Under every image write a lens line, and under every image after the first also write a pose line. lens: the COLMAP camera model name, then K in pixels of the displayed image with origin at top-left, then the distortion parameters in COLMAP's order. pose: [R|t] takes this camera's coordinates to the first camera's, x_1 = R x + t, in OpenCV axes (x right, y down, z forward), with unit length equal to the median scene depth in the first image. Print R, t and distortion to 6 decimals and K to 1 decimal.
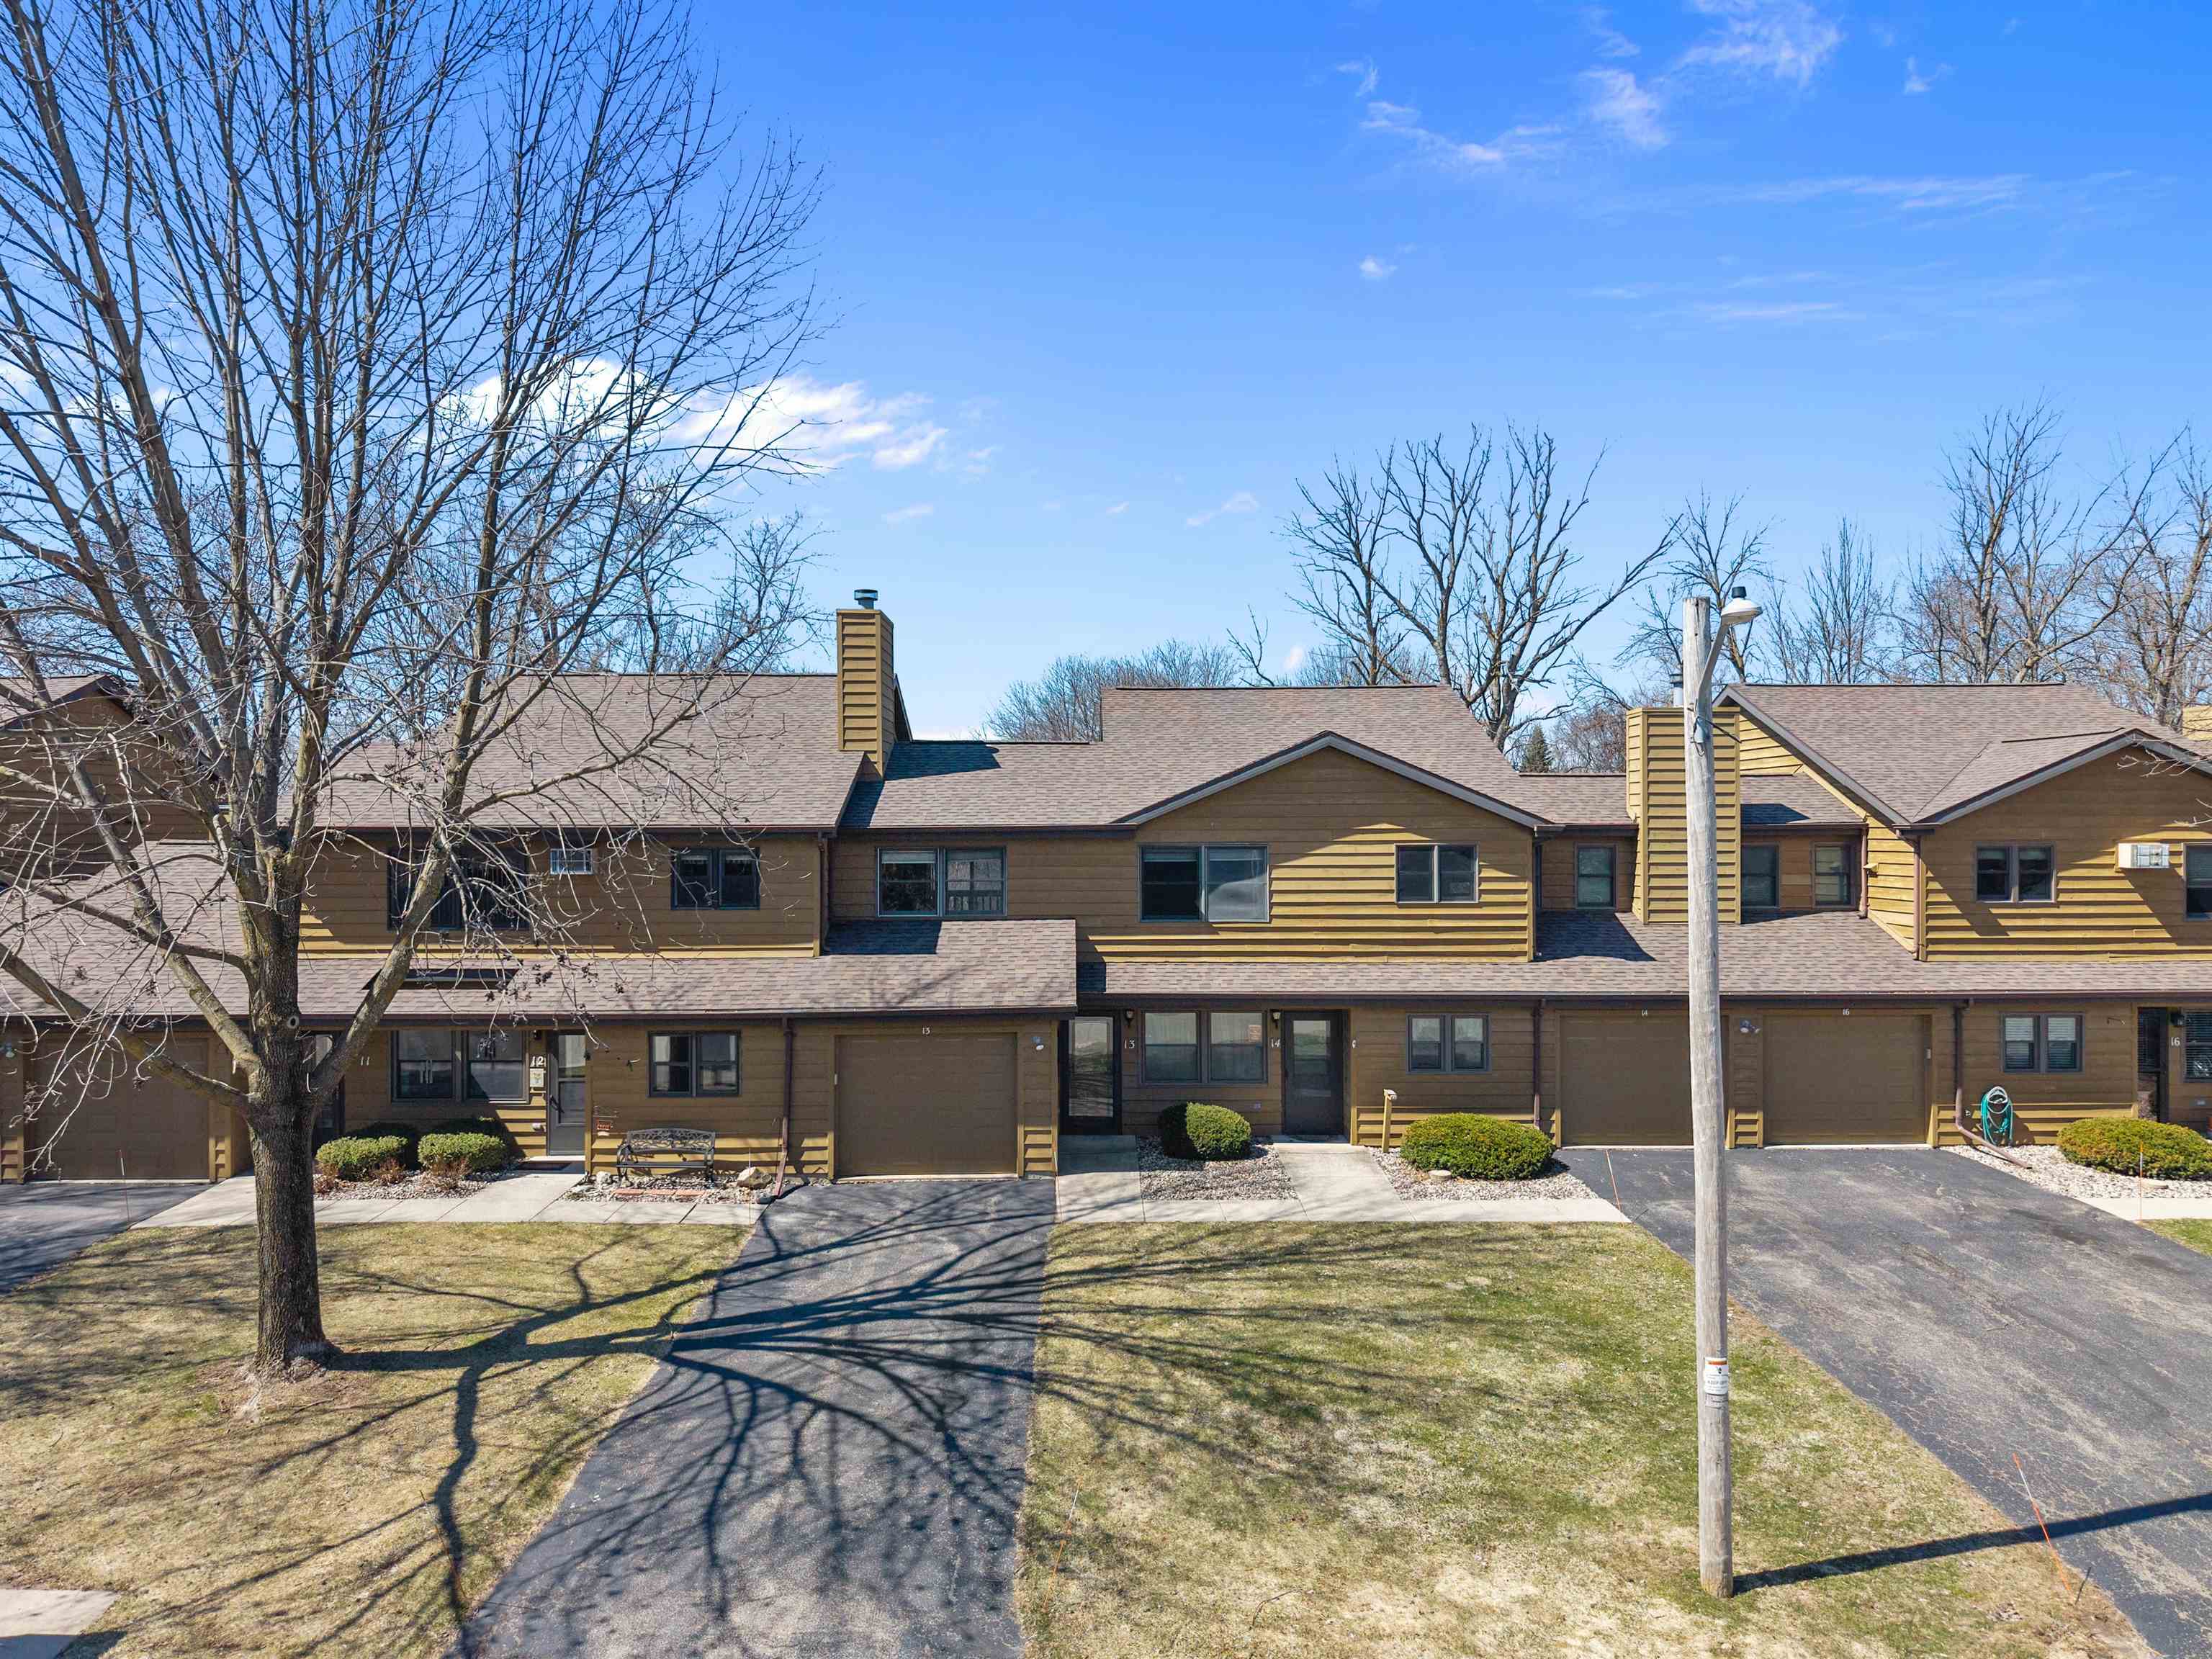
lens RADIAL K [[1483.5, 0, 1099.6], [0, 1483.5, 836.0], [0, 0, 1]] dist [0.005864, -0.001522]
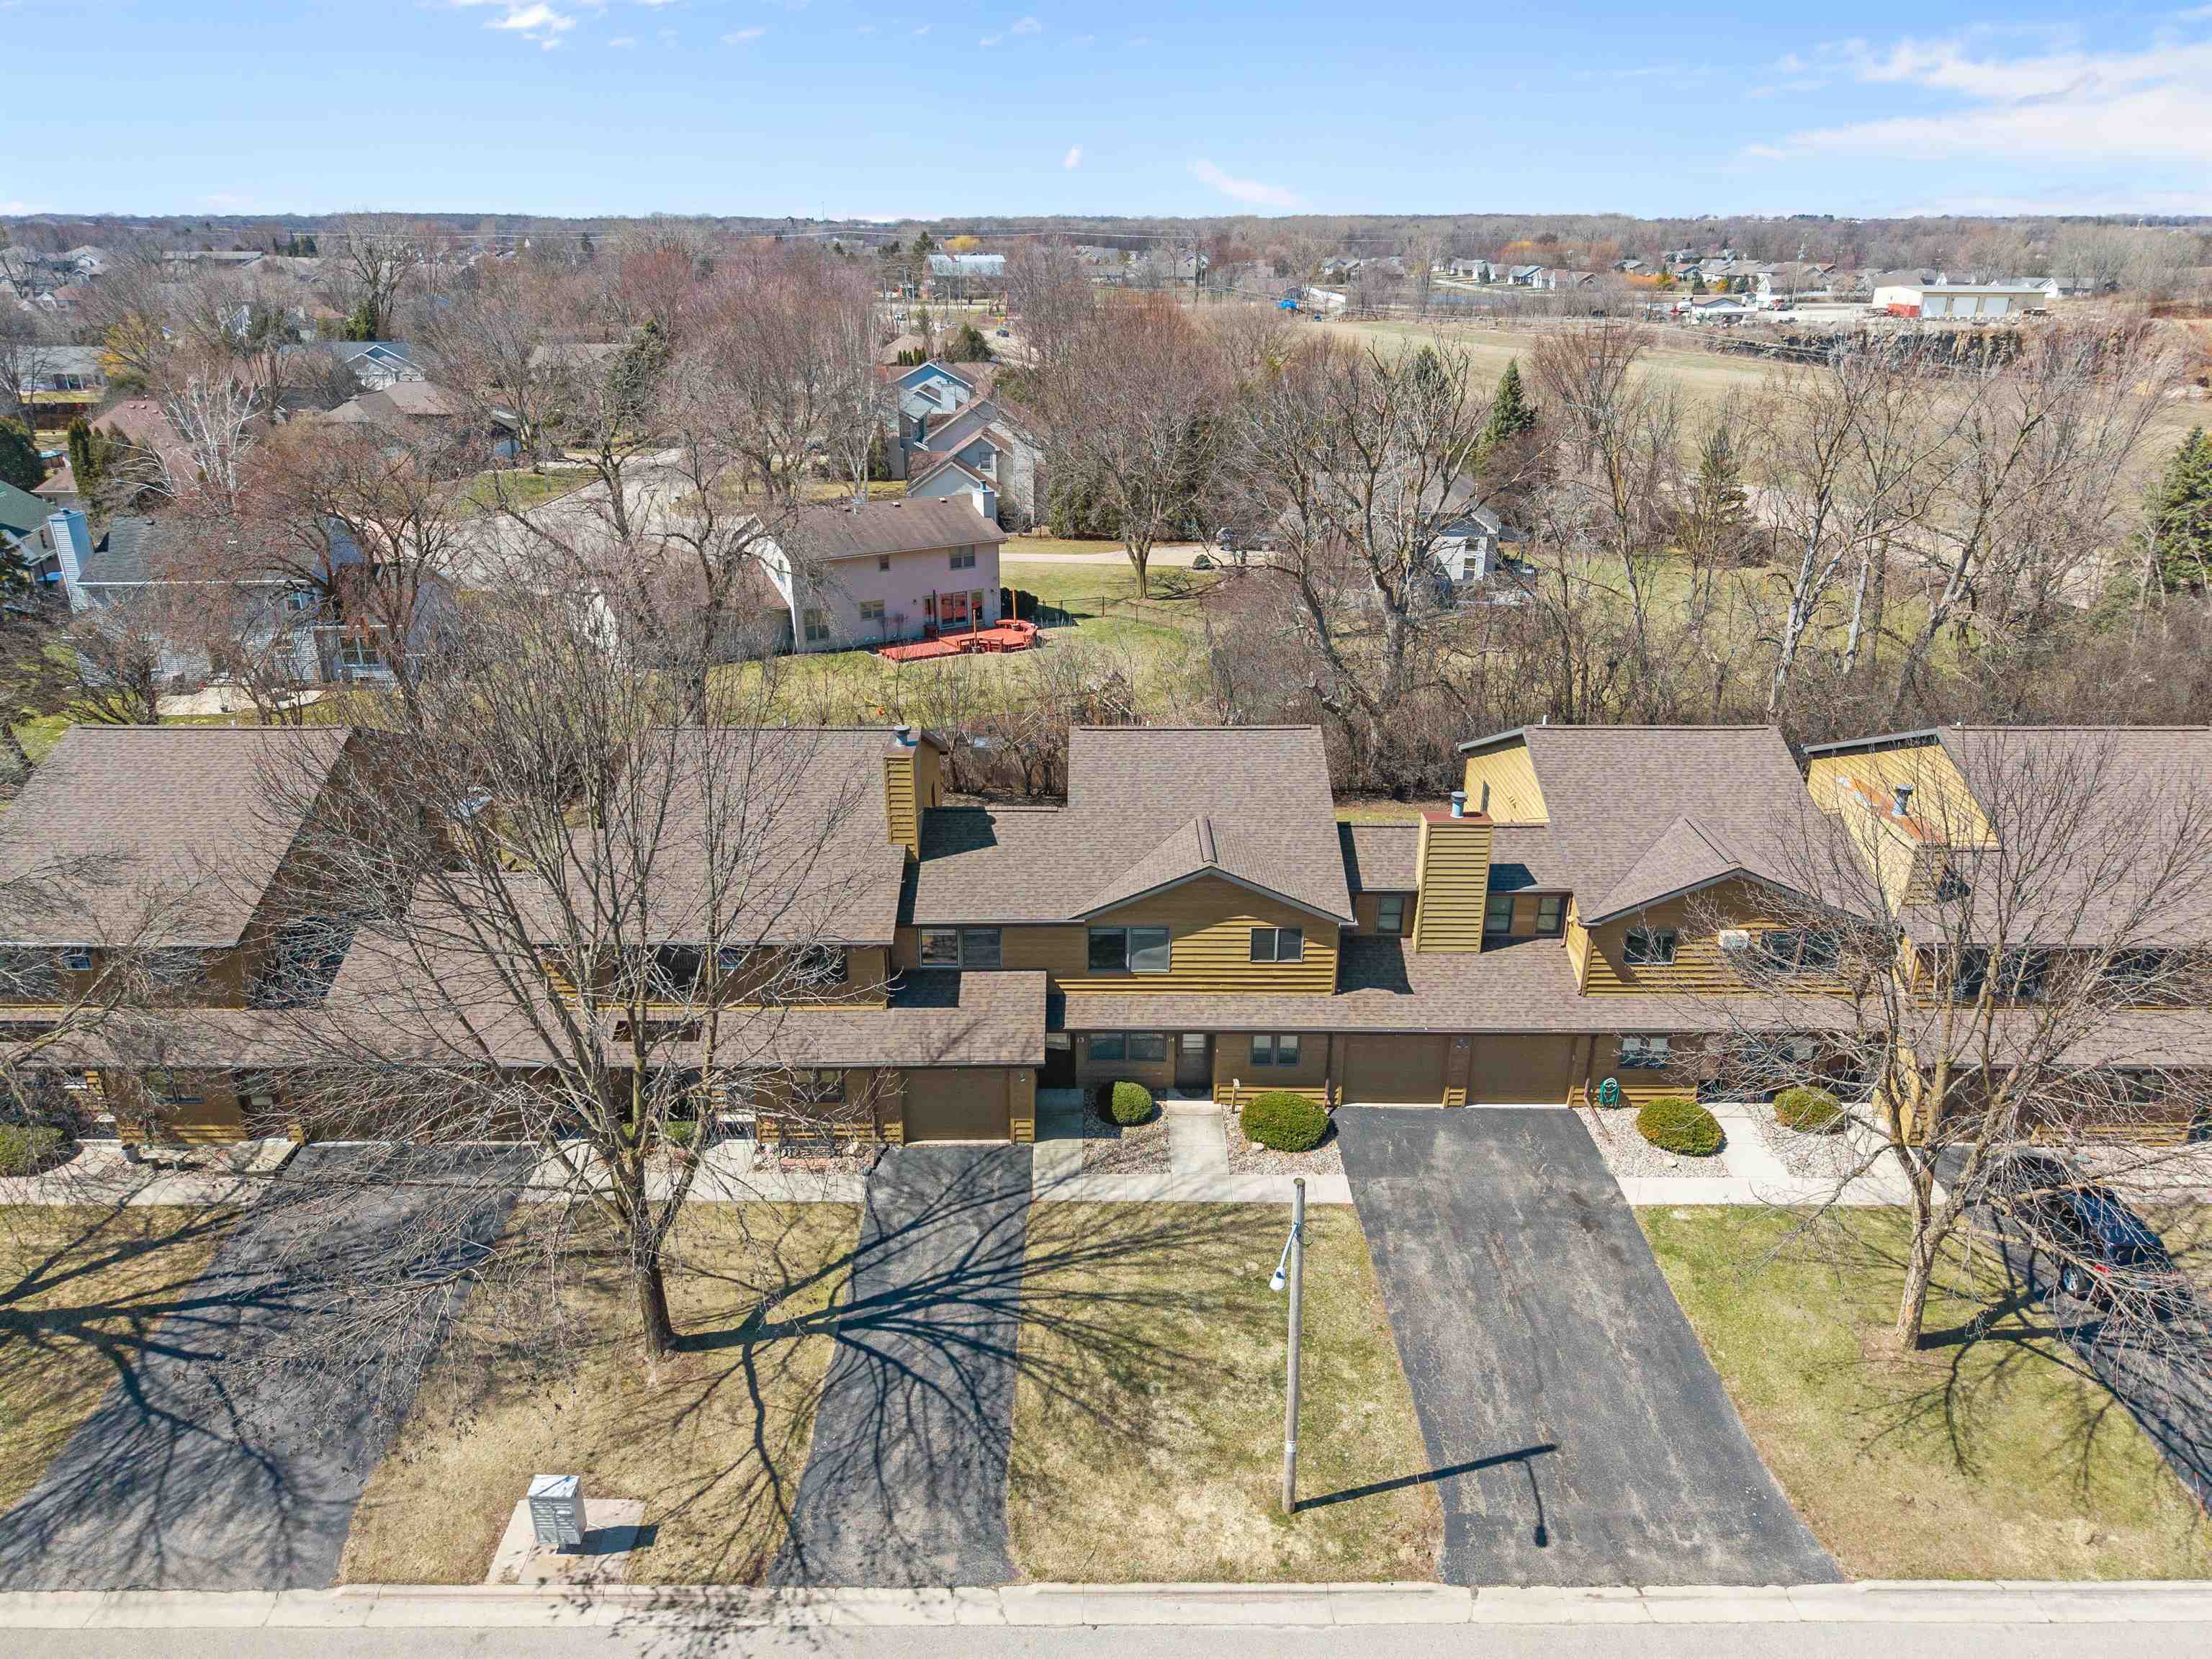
lens RADIAL K [[1483.5, 0, 1097.9], [0, 1483.5, 820.8], [0, 0, 1]] dist [0.005864, -0.001522]
pose [[0.999962, 0.005926, -0.006469, 0.074865], [-0.003137, 0.930177, 0.367097, -1.045196], [0.008193, -0.367062, 0.930160, -0.630453]]
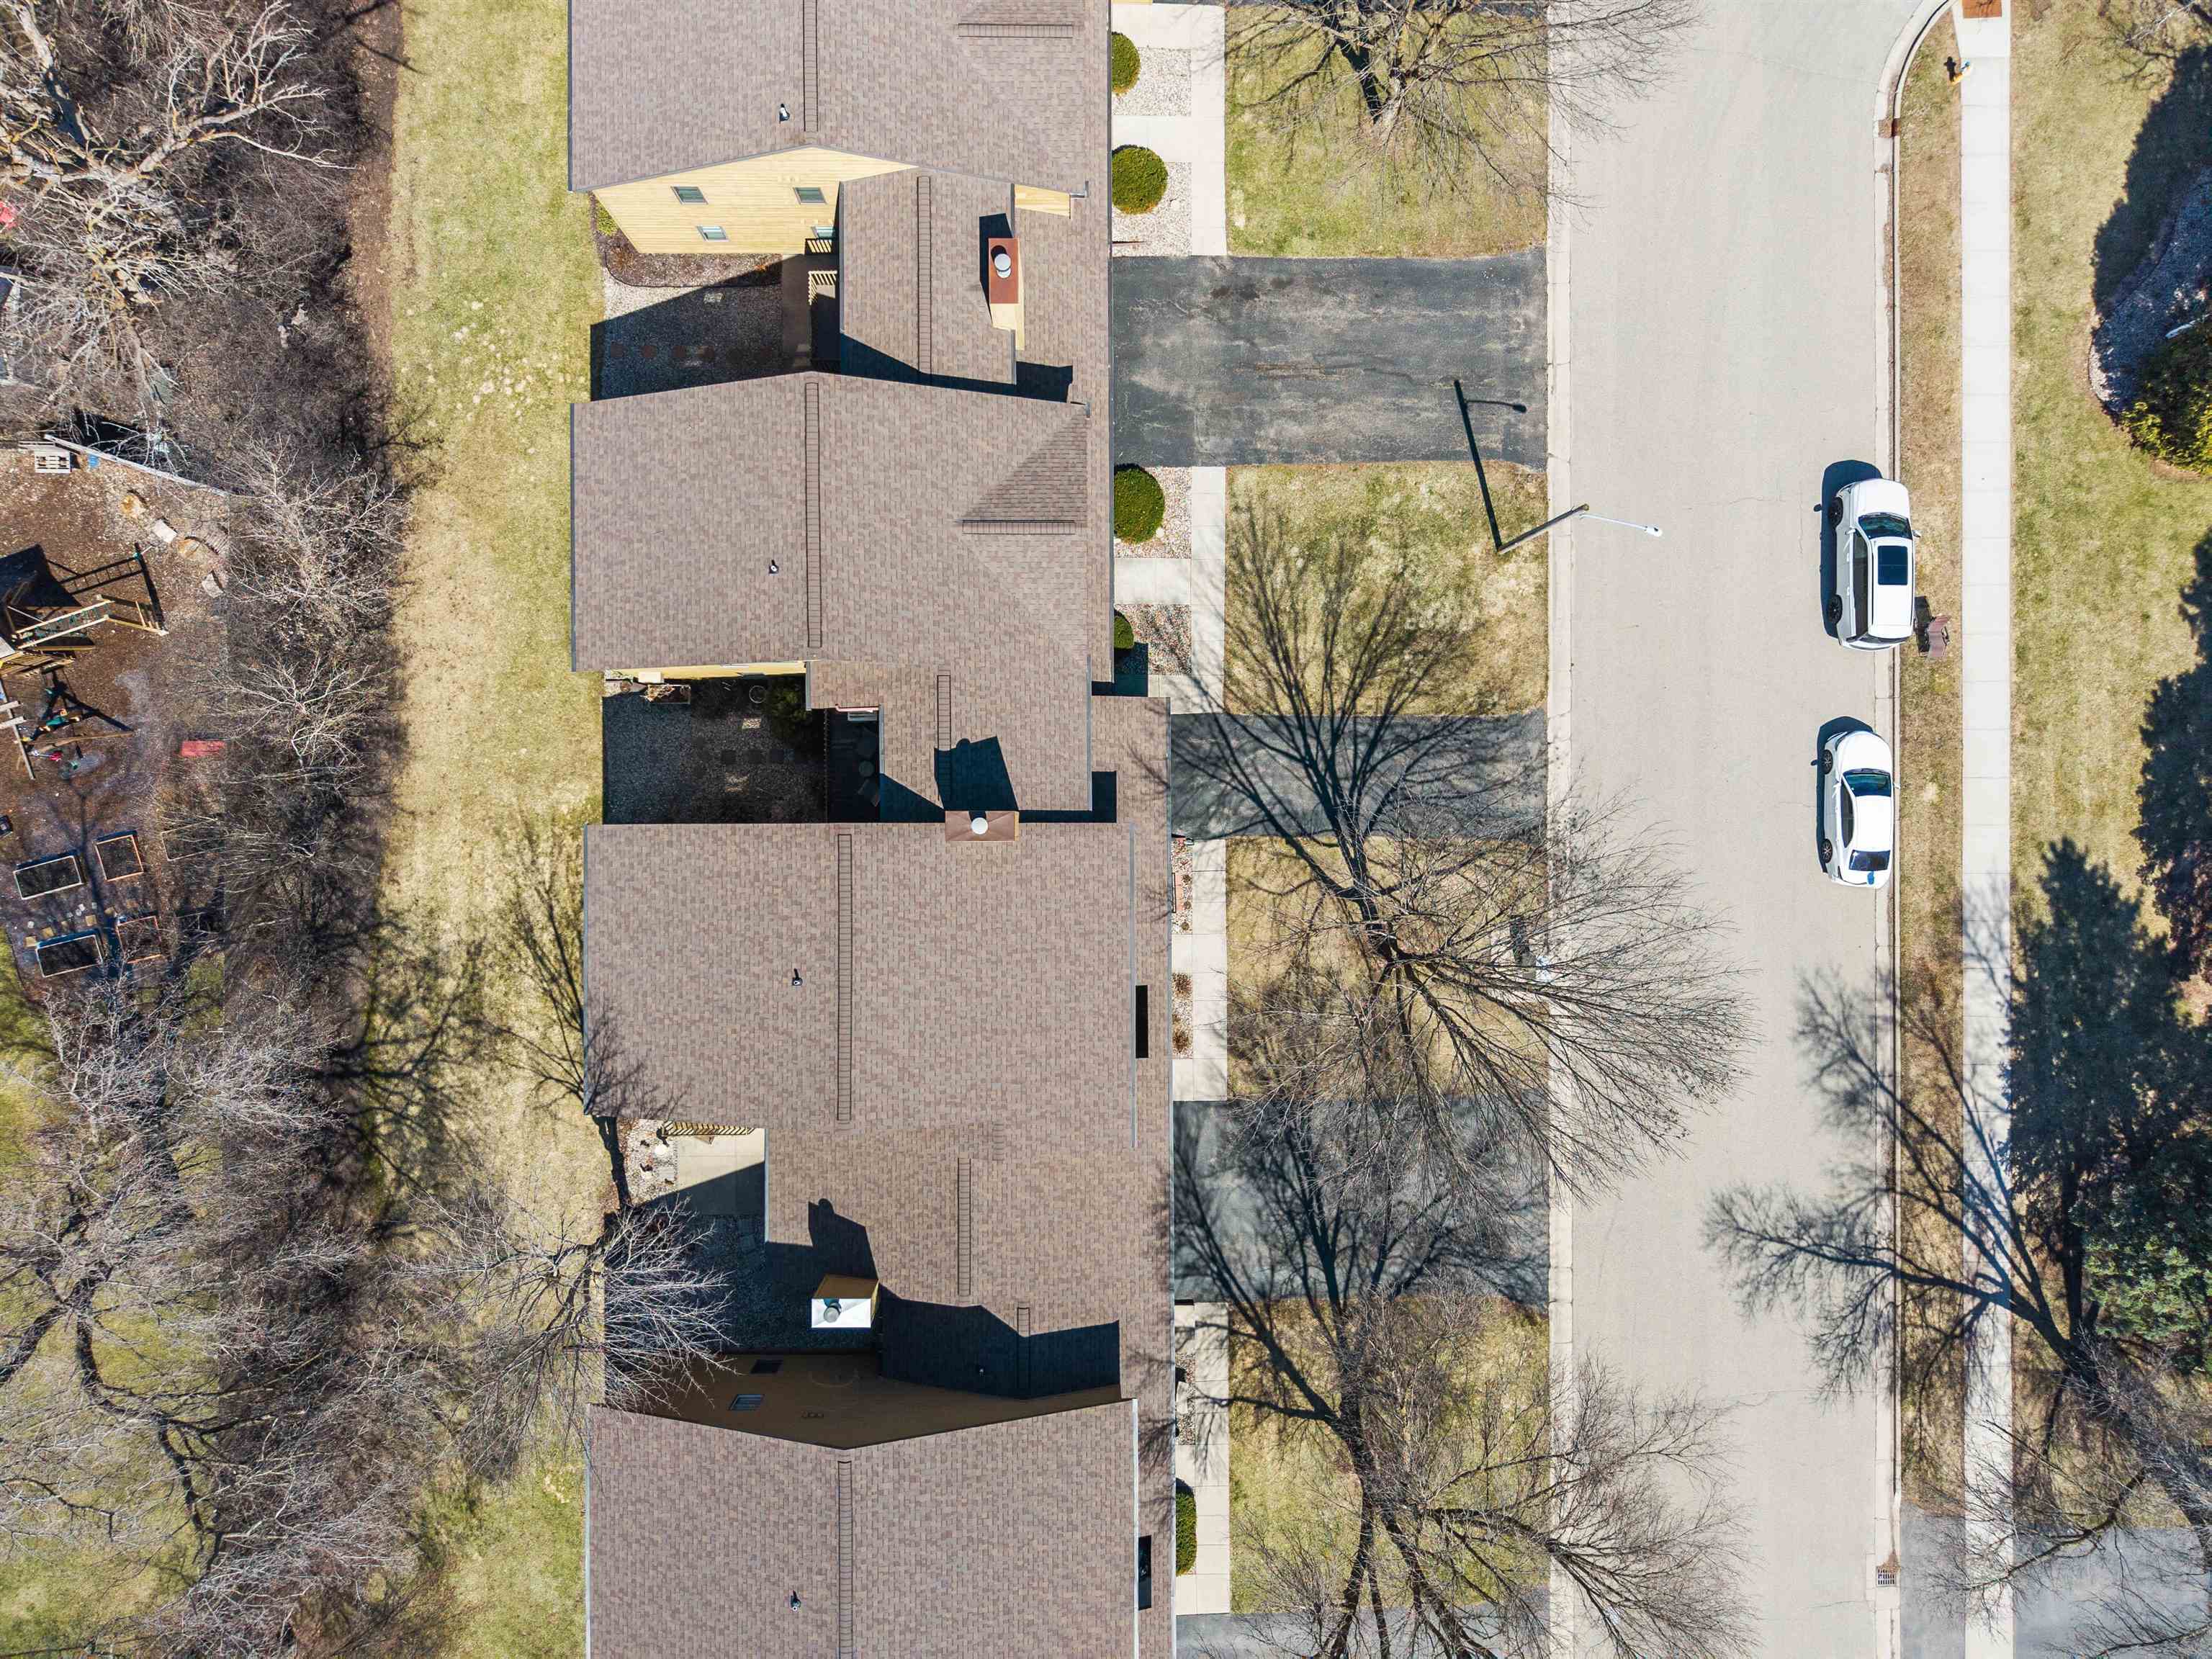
lens RADIAL K [[1483.5, 0, 1105.1], [0, 1483.5, 822.1], [0, 0, 1]] dist [0.005864, -0.001522]
pose [[0.005120, -0.999987, 0.000611, -0.262354], [0.003156, 0.000627, 0.999995, -2.656426], [-0.999982, -0.005118, 0.003159, 1.499701]]
